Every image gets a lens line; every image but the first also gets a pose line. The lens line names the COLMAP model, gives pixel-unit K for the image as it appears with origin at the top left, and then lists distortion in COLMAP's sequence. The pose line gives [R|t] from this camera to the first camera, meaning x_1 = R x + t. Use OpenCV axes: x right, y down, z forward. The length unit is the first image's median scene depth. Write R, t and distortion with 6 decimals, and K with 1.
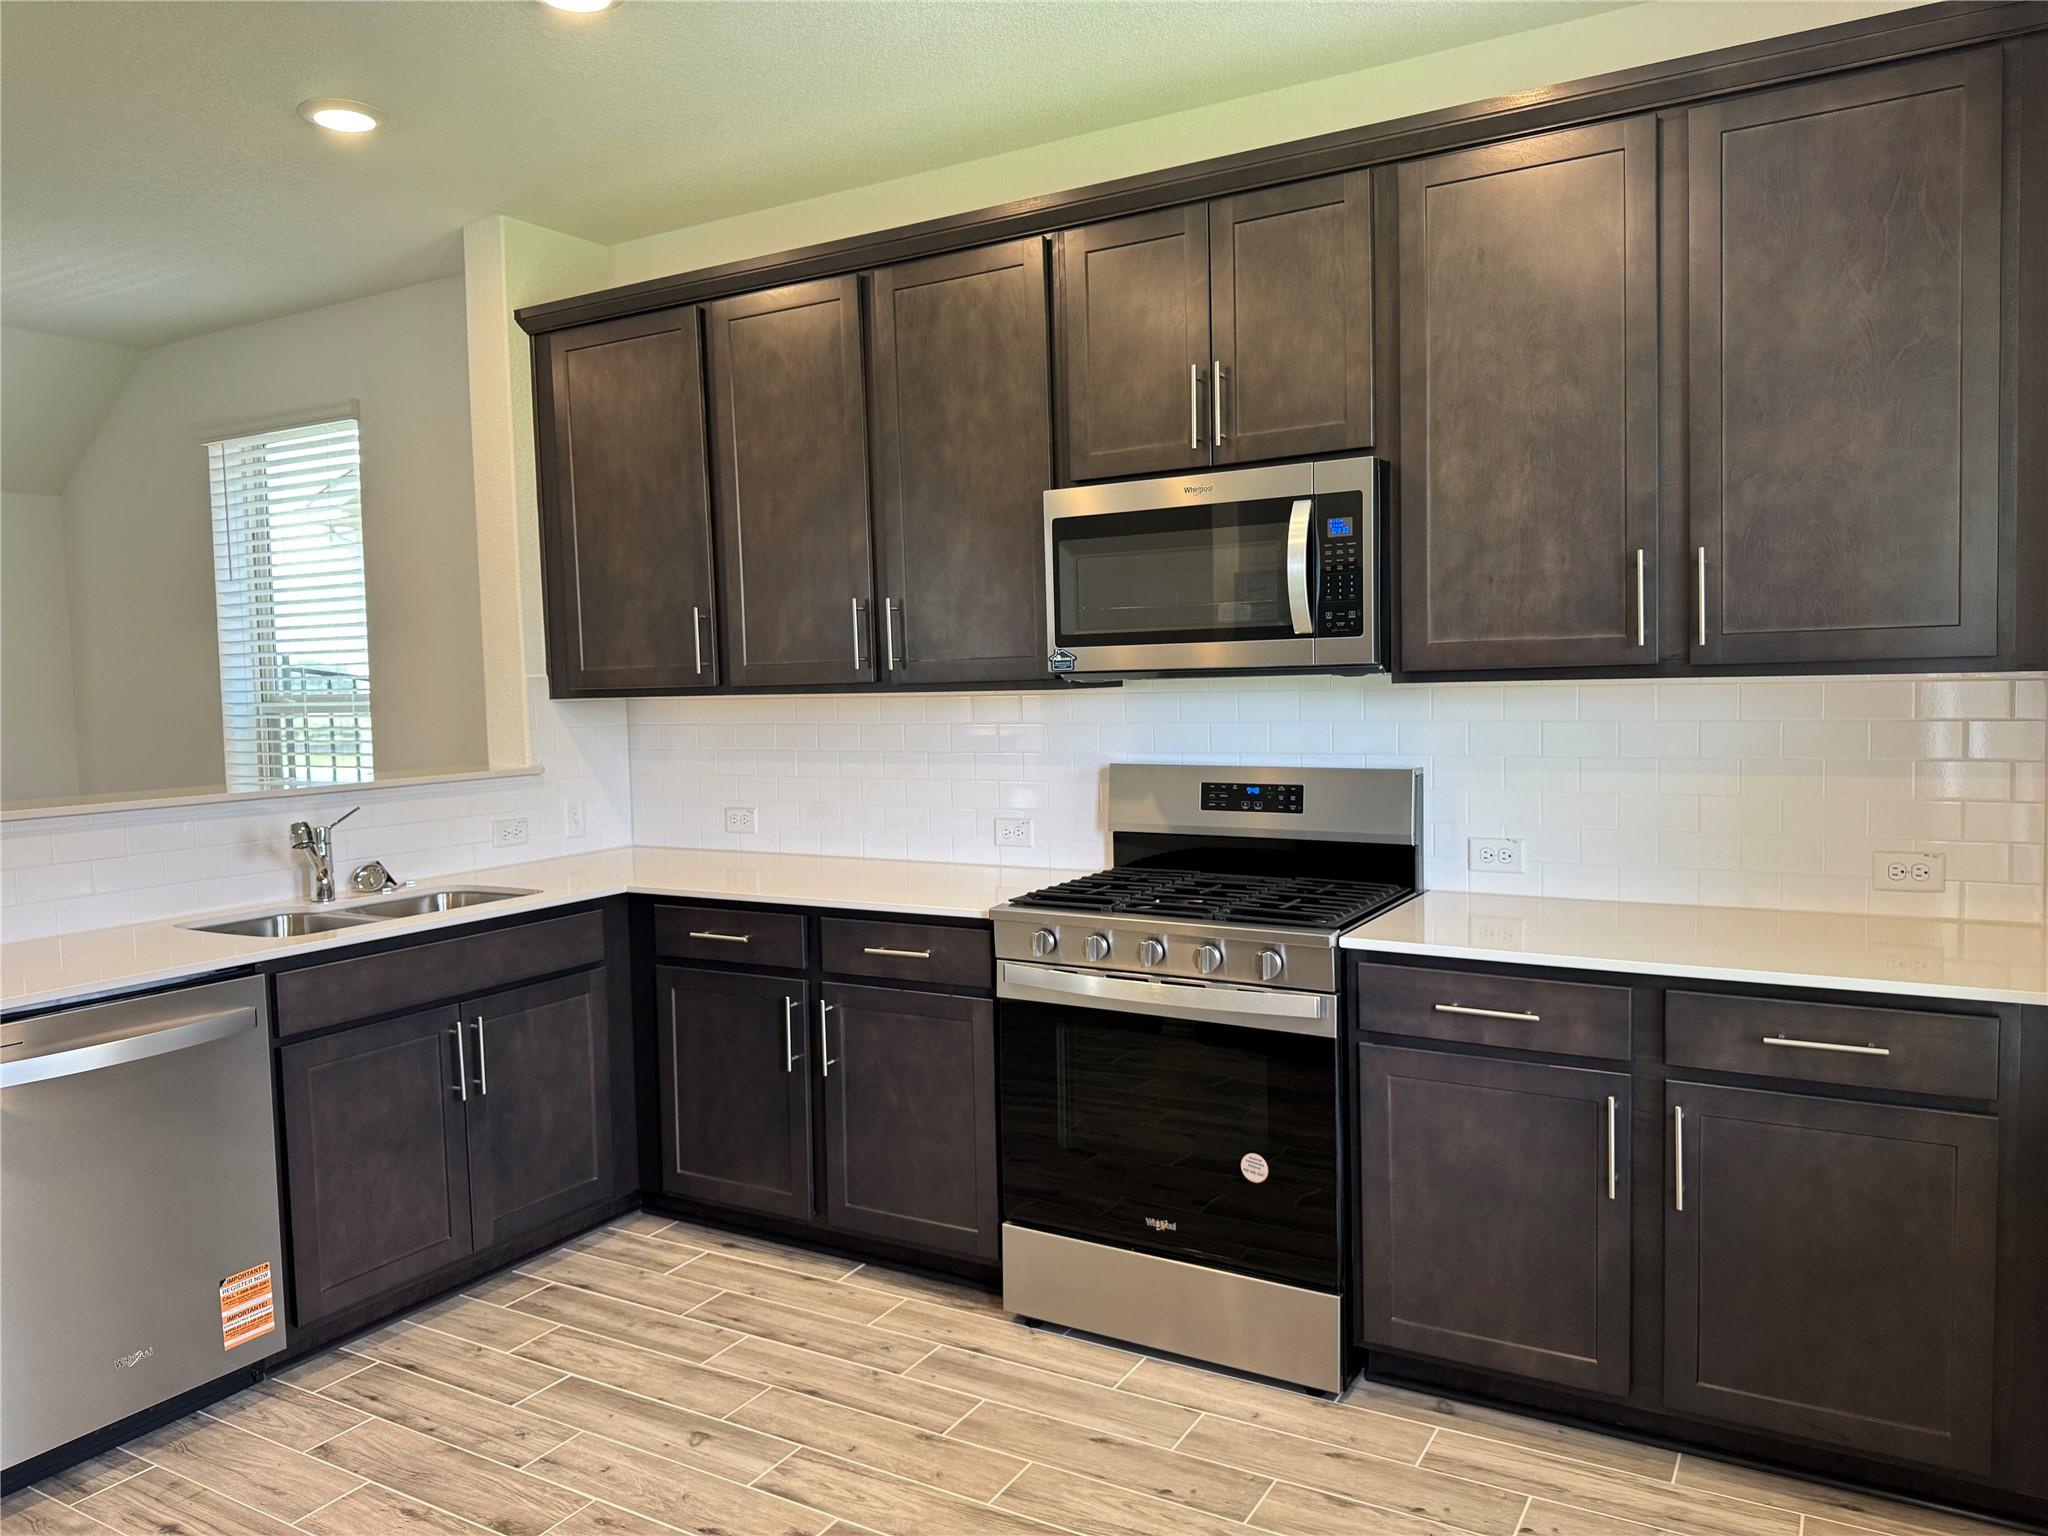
lens RADIAL K [[1478.7, 0, 1024.0], [0, 1478.7, 768.0], [0, 0, 1]] dist [0.069035, -0.118112]
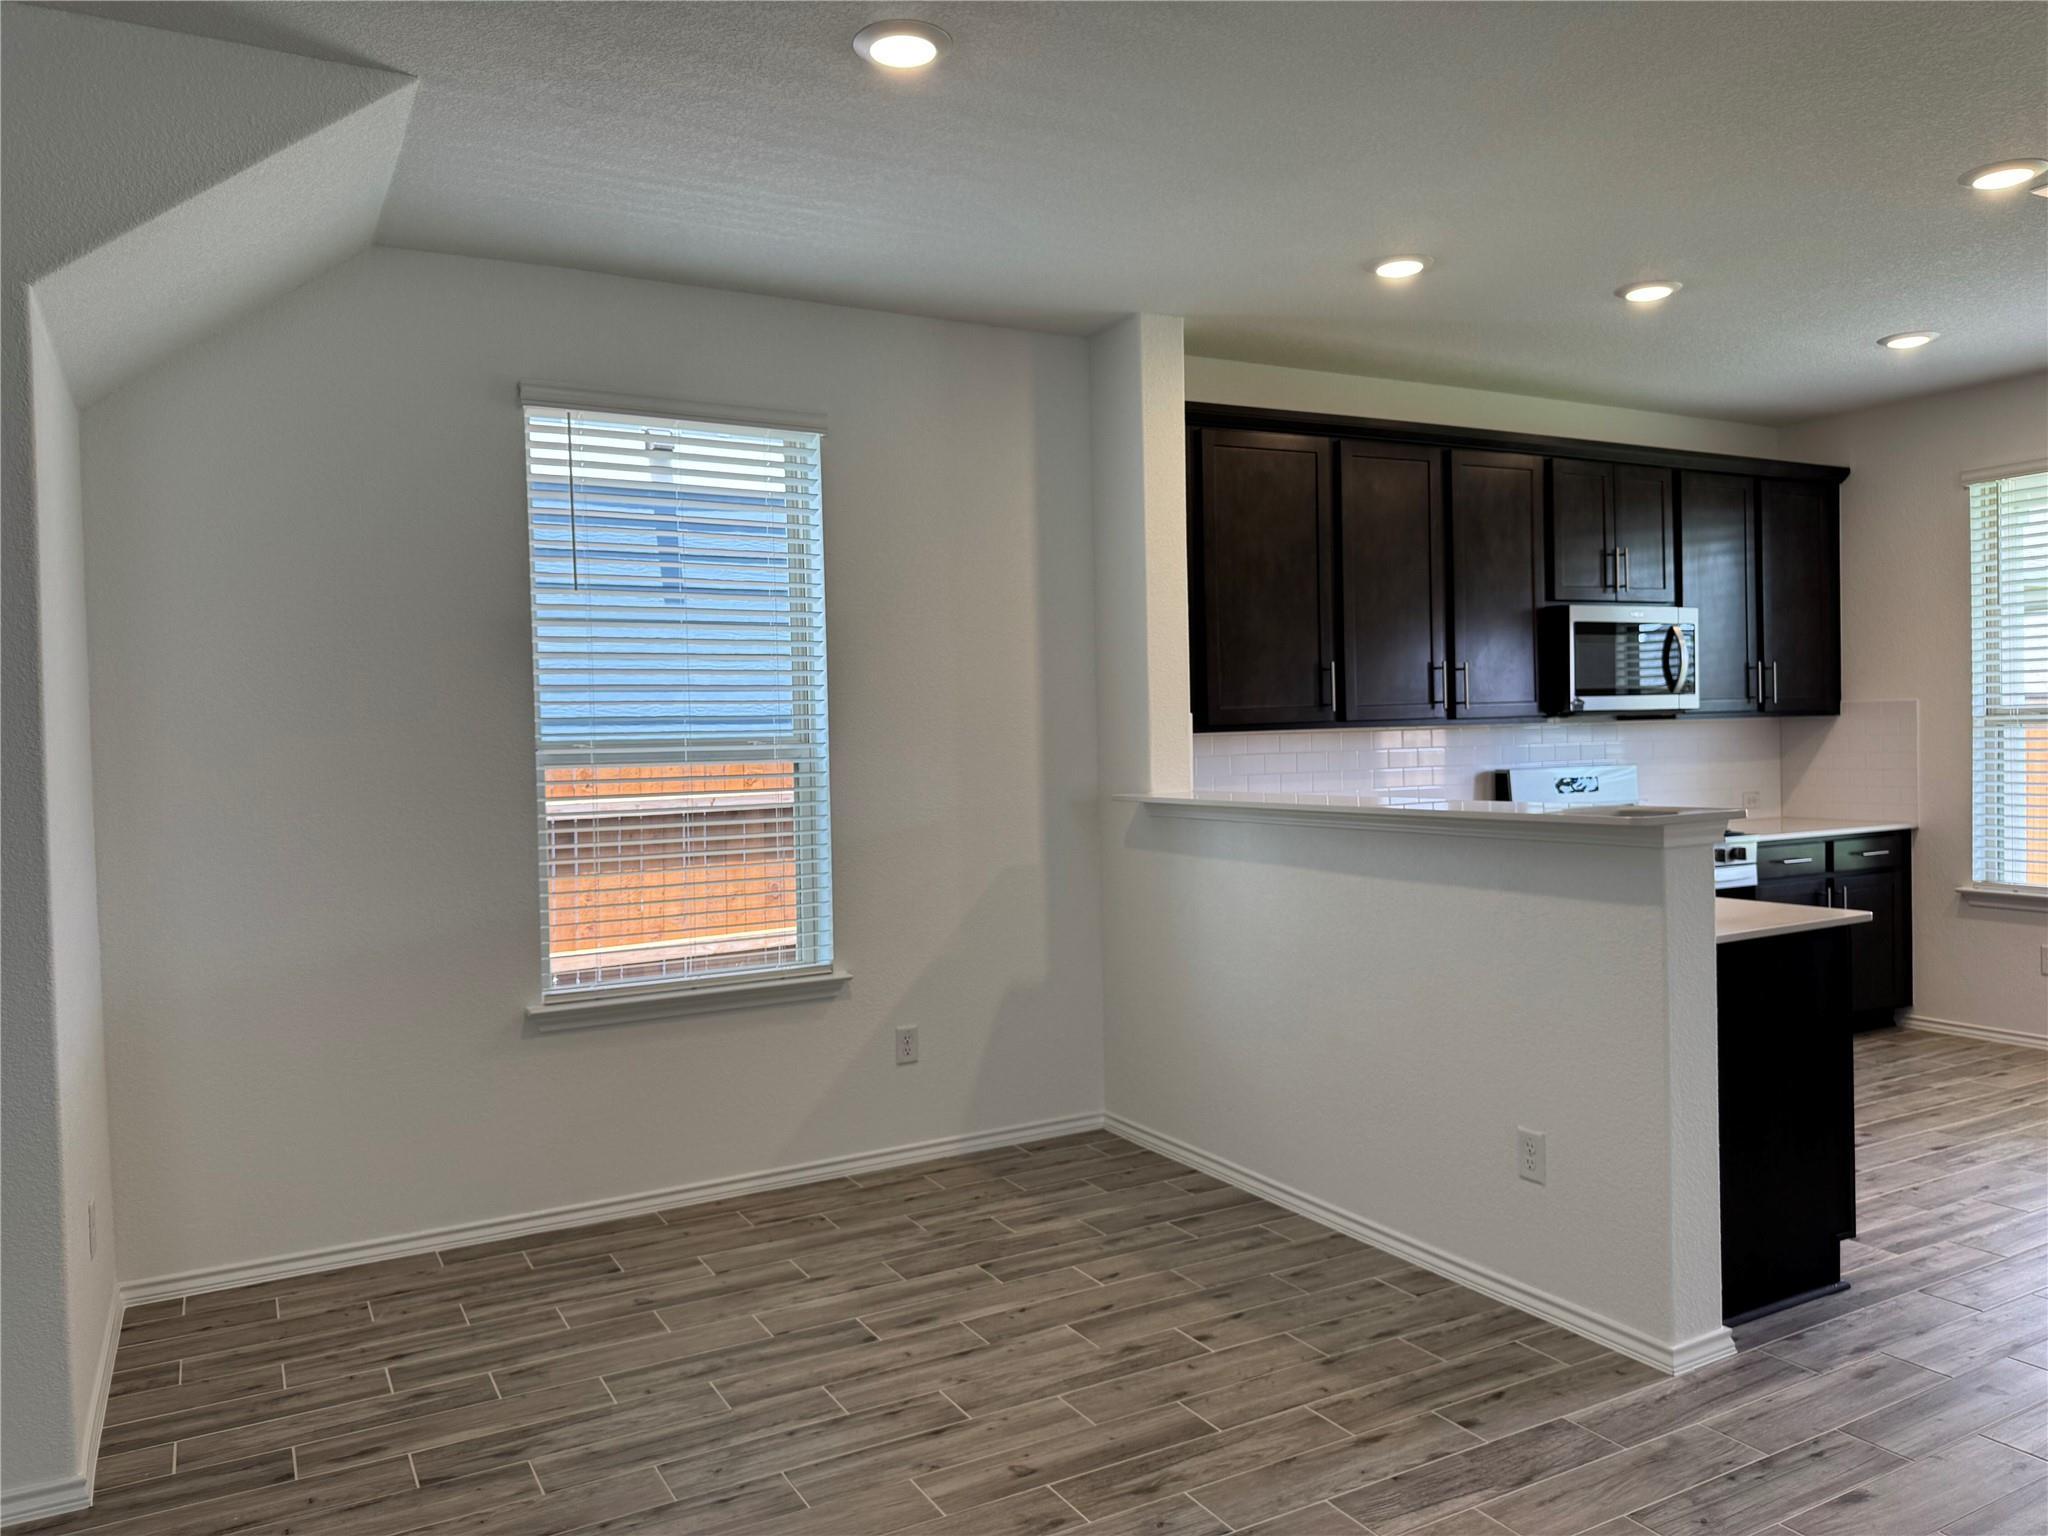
lens RADIAL K [[1438.2, 0, 1024.0], [0, 1438.2, 768.0], [0, 0, 1]] dist [-0.006983, -0.004119]
pose [[0.522637, -0.008579, 0.852512, -1.636308], [0.067471, 0.997229, -0.031329, 0.008782], [-0.849881, 0.073894, 0.521767, 0.654559]]
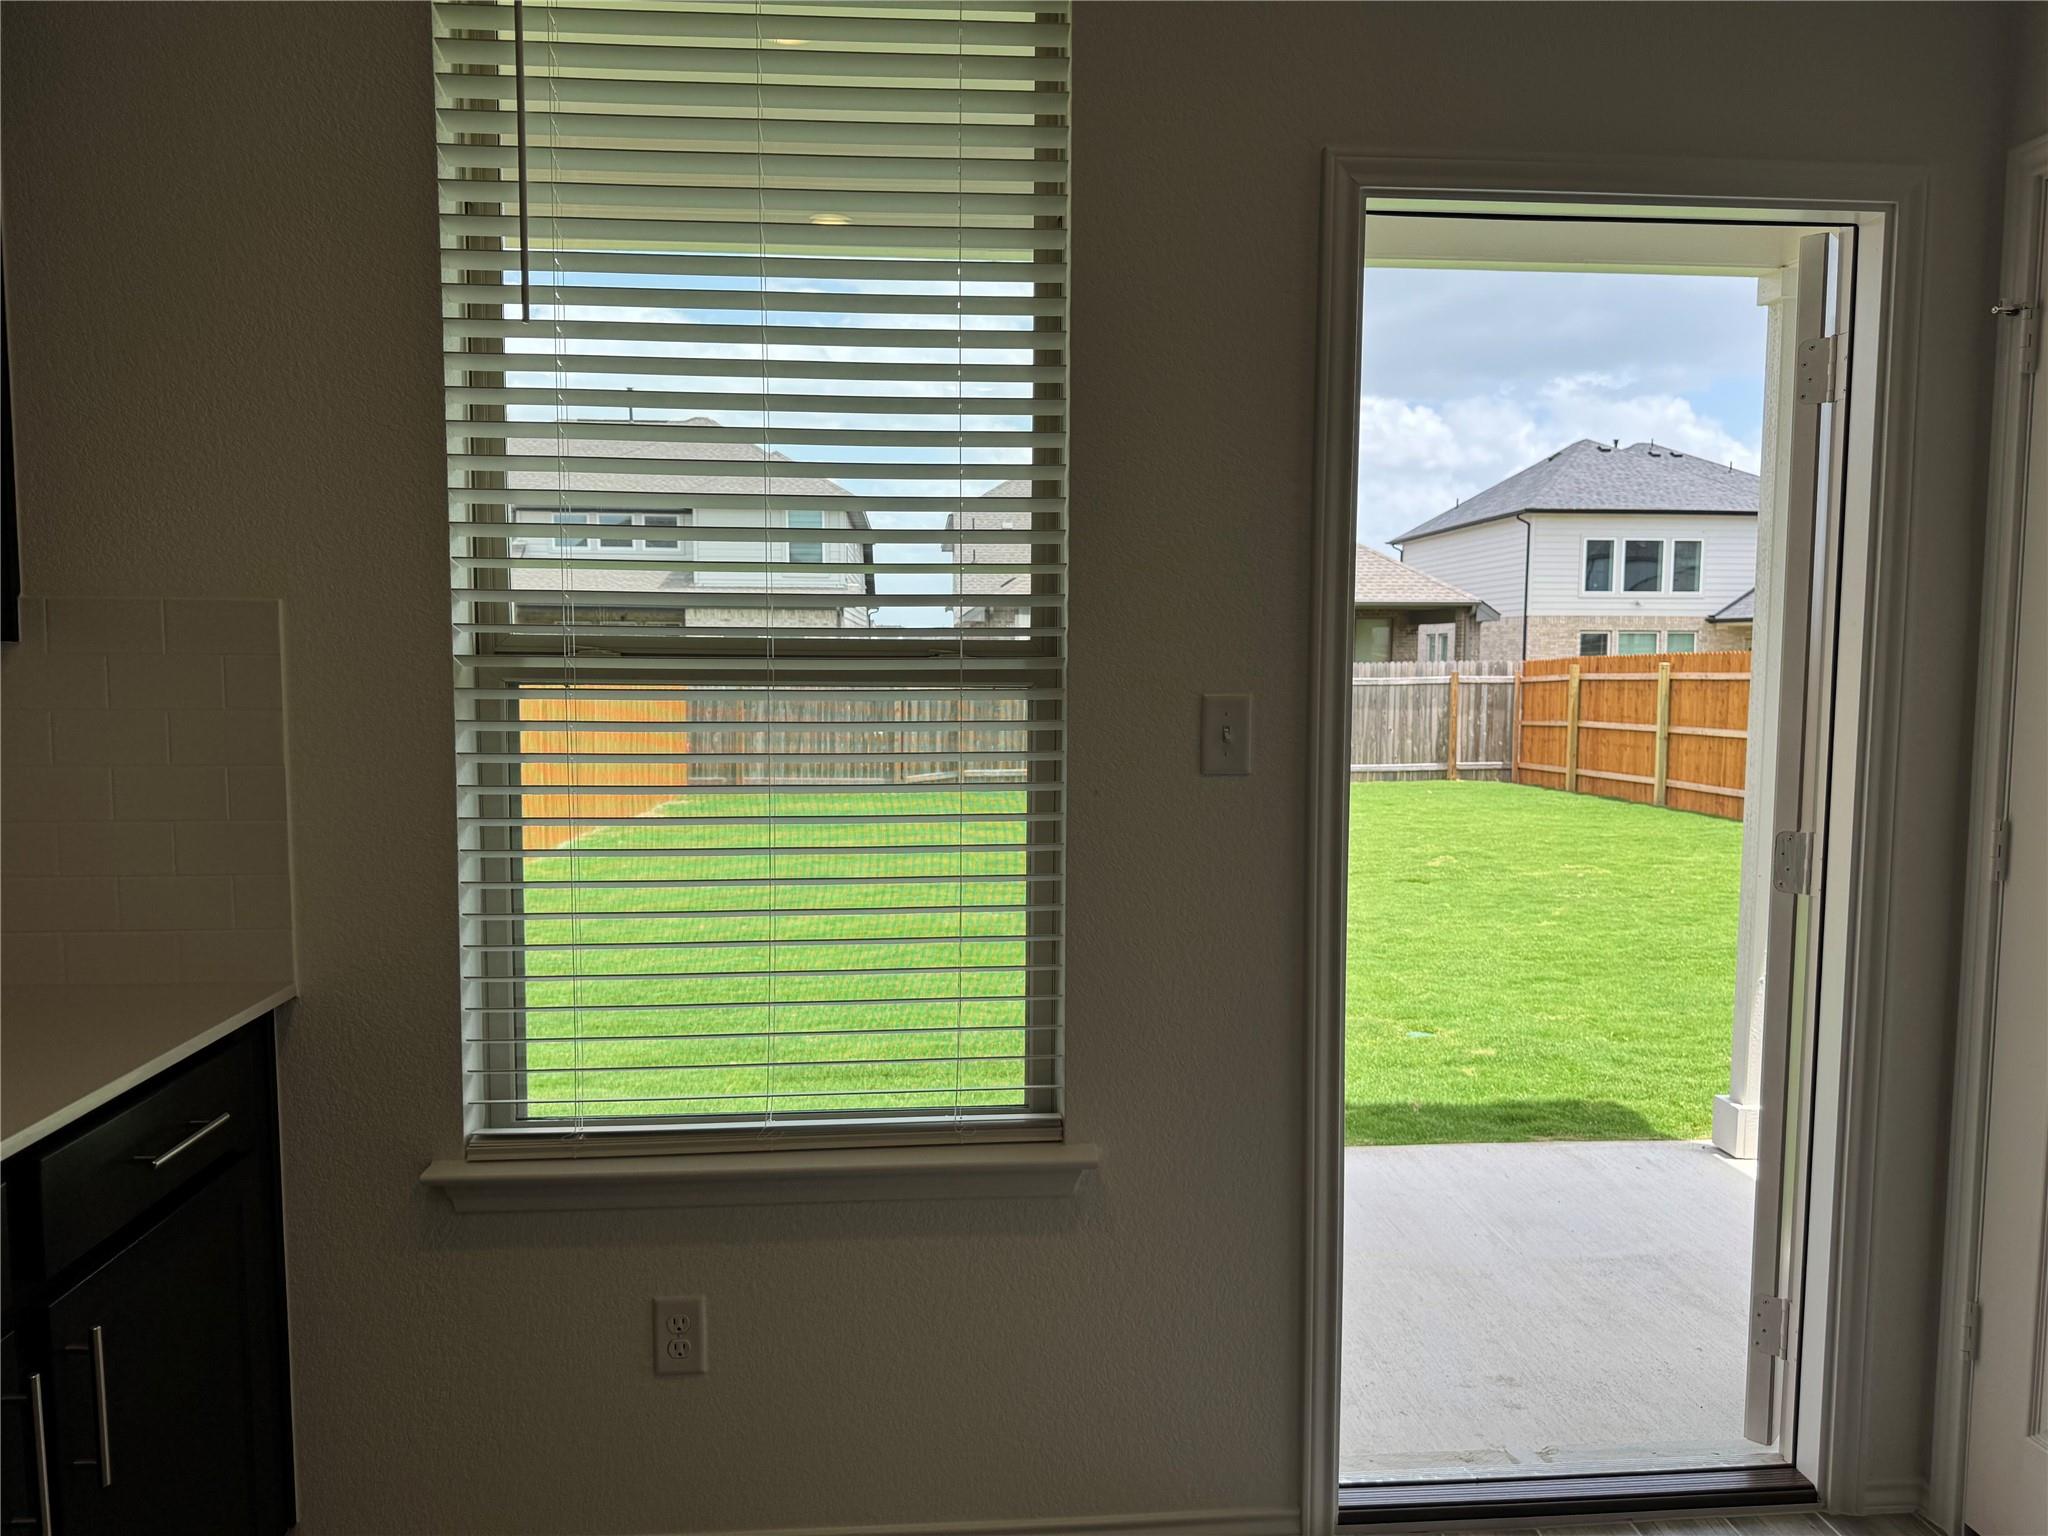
lens RADIAL K [[1411.5, 0, 1024.0], [0, 1411.5, 768.0], [0, 0, 1]] dist [0.061113, -0.118815]
pose [[-0.570277, -0.048808, 0.820001, -0.198550], [0.064158, 0.992537, 0.103697, -0.029446], [-0.818943, 0.111746, -0.562890, 0.714828]]
